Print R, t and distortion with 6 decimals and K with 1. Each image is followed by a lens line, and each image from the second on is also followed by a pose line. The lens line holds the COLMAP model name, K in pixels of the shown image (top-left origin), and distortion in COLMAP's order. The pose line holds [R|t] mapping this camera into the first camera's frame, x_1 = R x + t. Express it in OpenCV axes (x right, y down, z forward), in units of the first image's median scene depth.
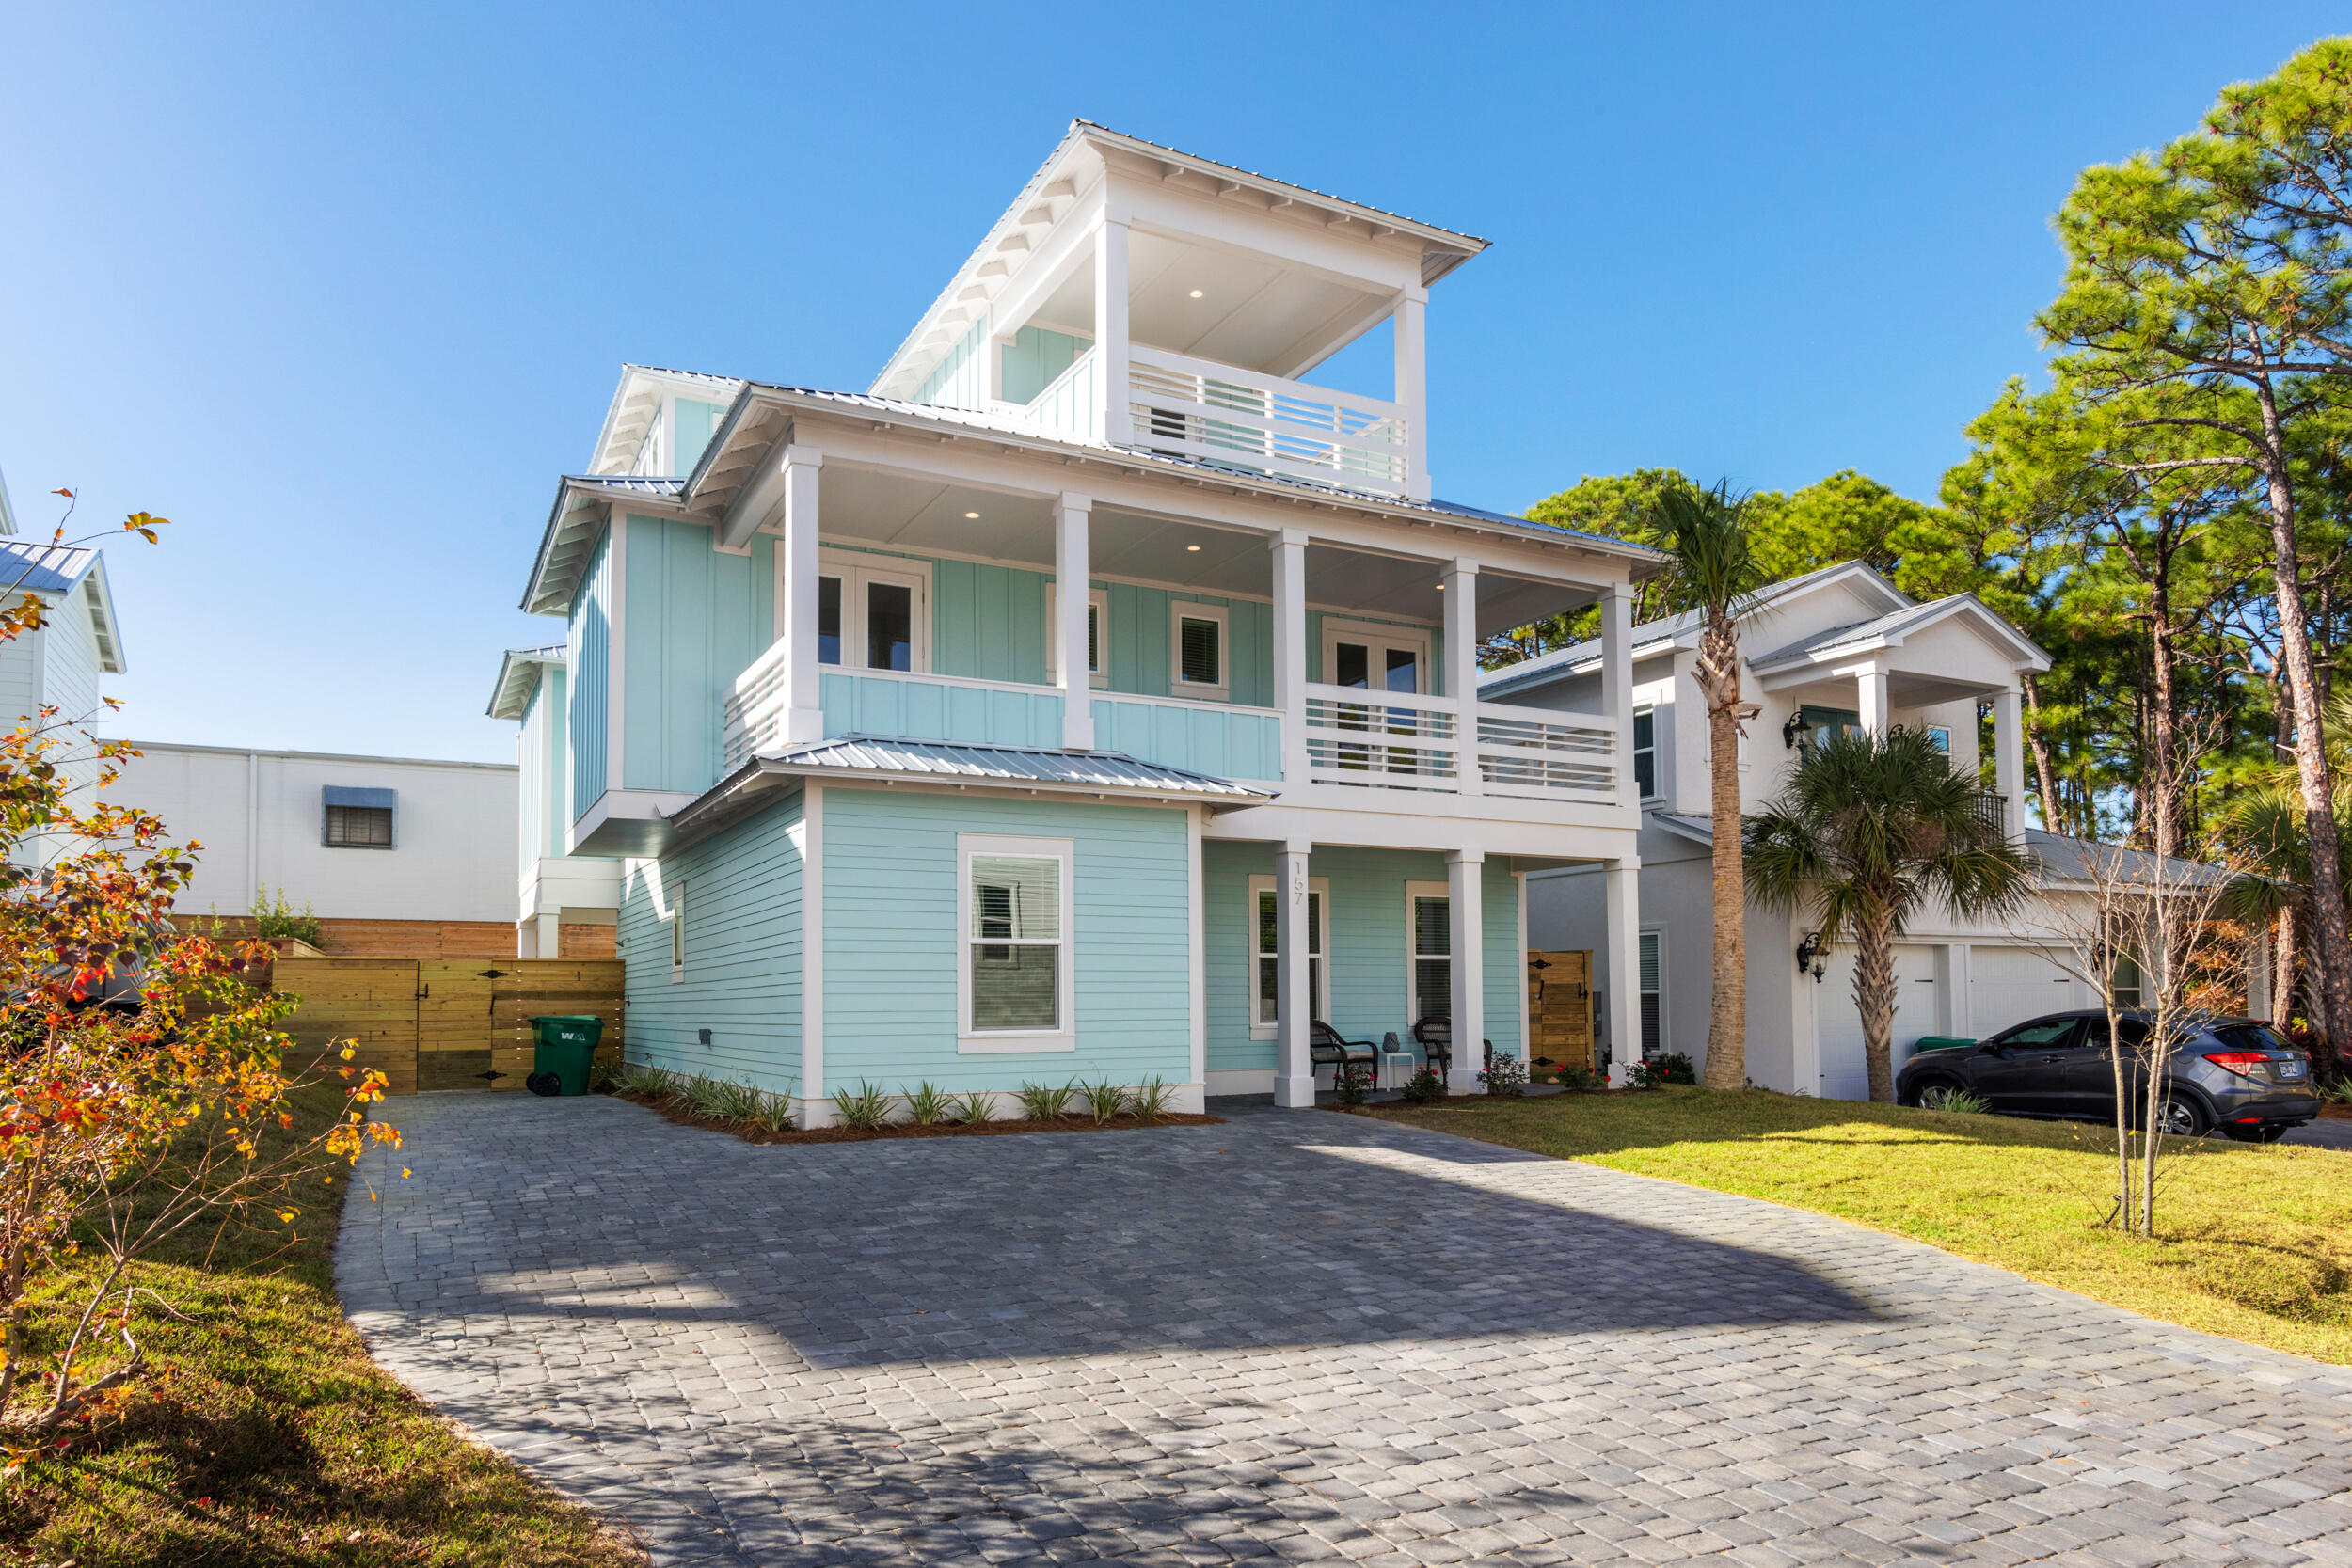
lens RADIAL K [[1466.5, 0, 1176.5], [0, 1466.5, 835.5], [0, 0, 1]] dist [0.000073, -0.000555]
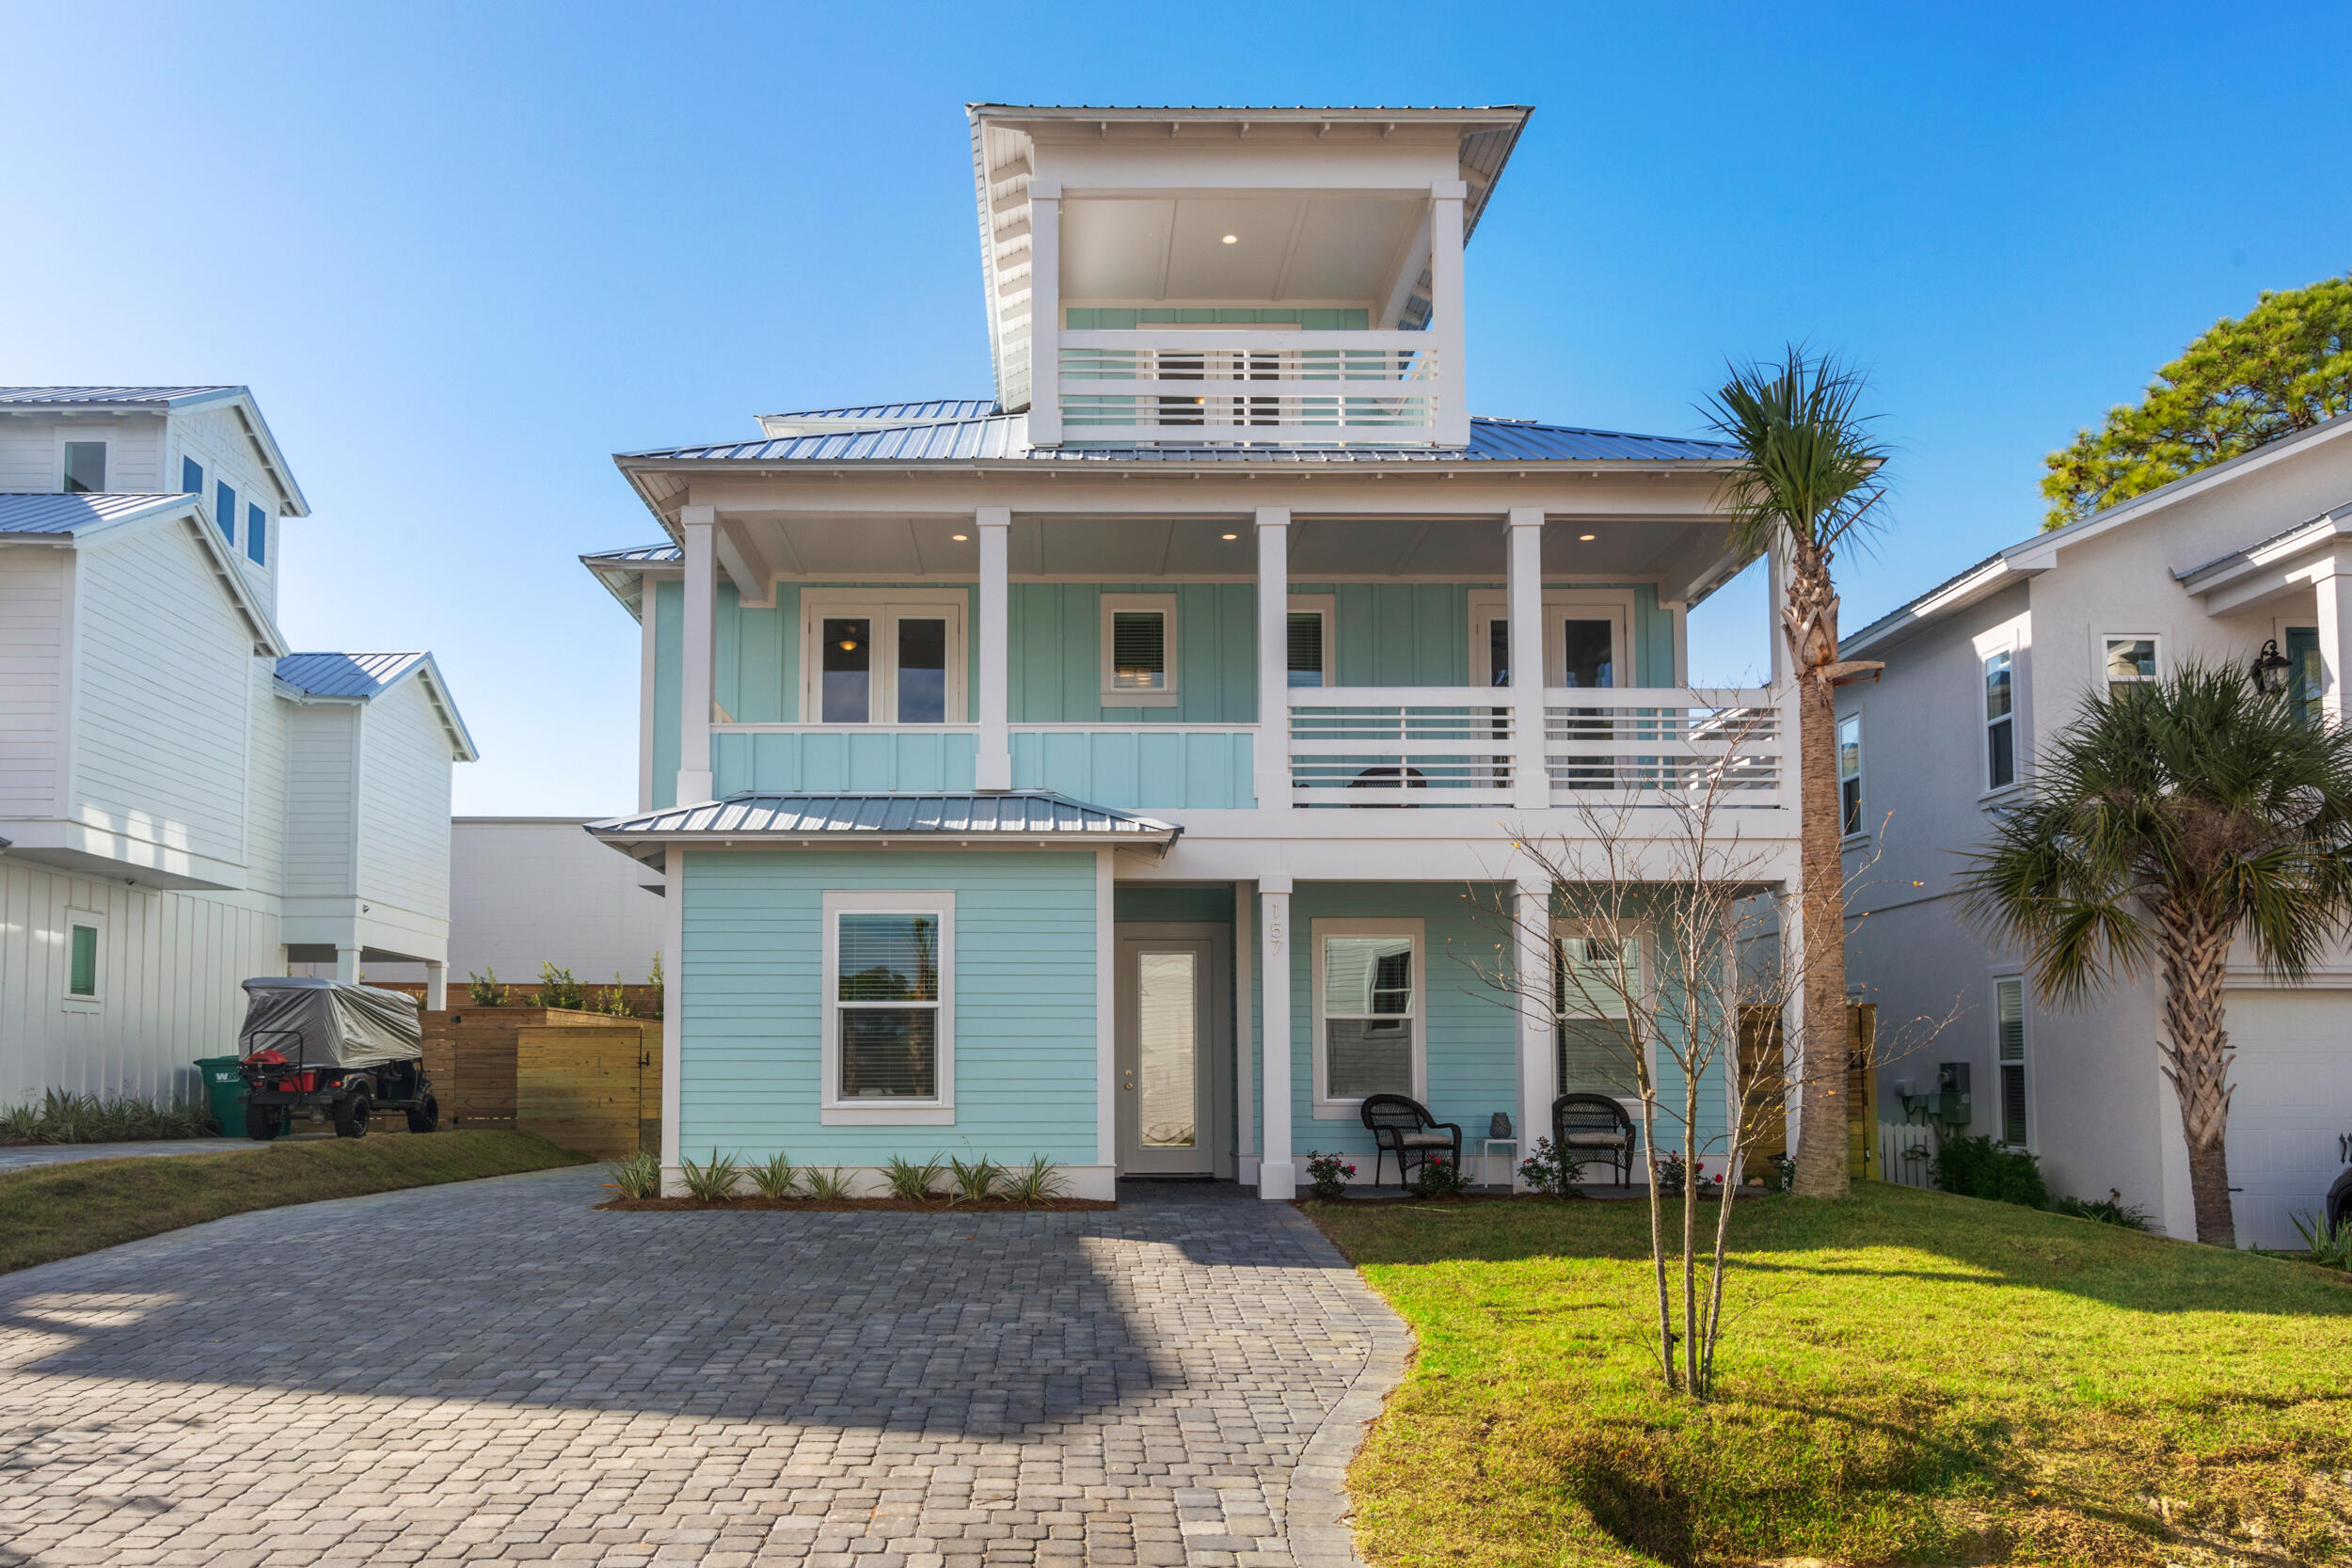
lens RADIAL K [[1889.4, 0, 1176.0], [0, 1889.4, 784.0], [0, 0, 1]] dist [0.001049, -0.001221]
pose [[0.886192, -0.065296, -0.458694, 0.591288], [0.046585, 0.997560, -0.052005, 0.003685], [0.460970, 0.024718, 0.887071, 0.019911]]
